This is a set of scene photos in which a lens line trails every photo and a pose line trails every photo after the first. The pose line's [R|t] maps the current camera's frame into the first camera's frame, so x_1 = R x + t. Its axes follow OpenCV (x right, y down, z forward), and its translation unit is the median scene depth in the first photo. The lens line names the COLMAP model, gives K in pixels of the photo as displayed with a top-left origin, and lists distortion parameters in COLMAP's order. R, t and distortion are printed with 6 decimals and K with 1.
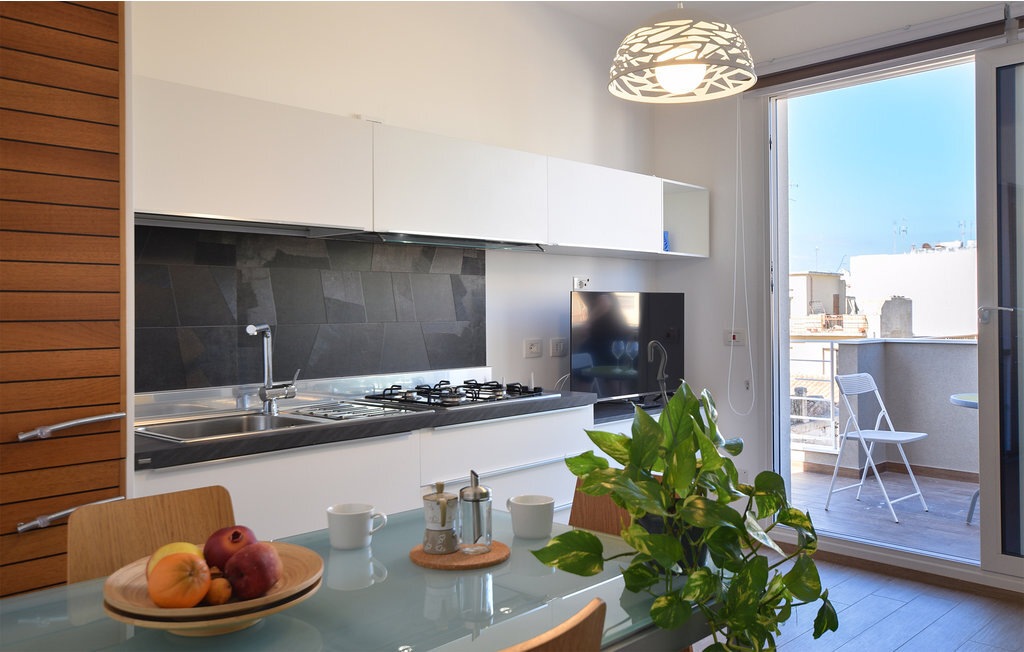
lens RADIAL K [[864.6, 0, 511.5], [0, 864.6, 315.7], [0, 0, 1]] dist [0.000015, 0.013602]
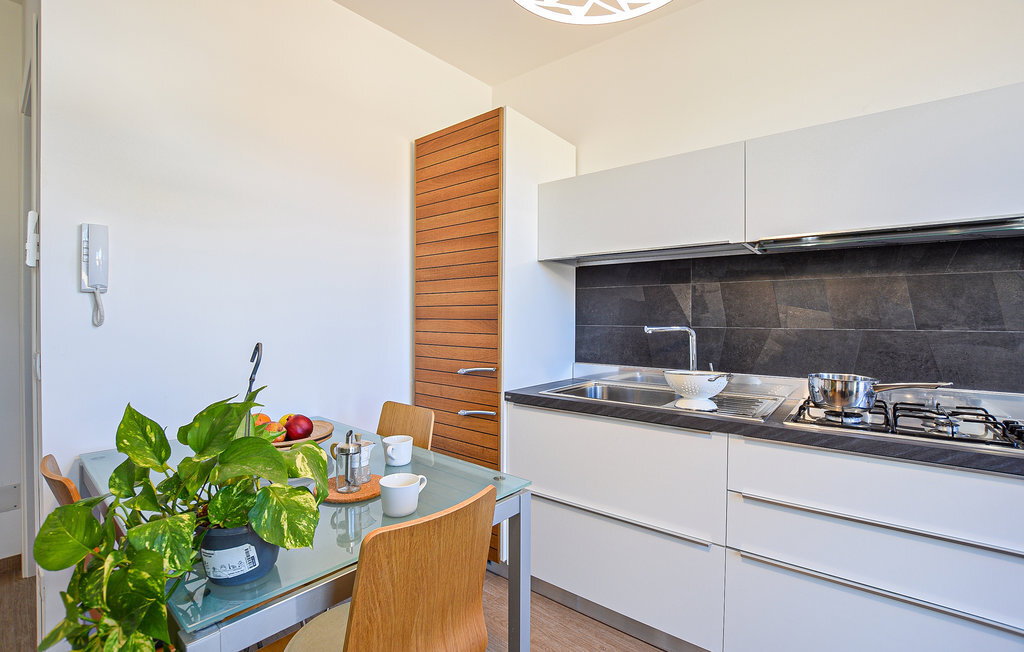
lens RADIAL K [[465.6, 0, 517.5], [0, 465.6, 322.2], [0, 0, 1]] dist [-0.037092, -0.000683]
pose [[0.071467, 0.015332, -0.997325, 0.390976], [-0.013338, 0.999807, 0.014414, -0.002491], [0.997354, 0.012272, 0.071658, 0.677773]]
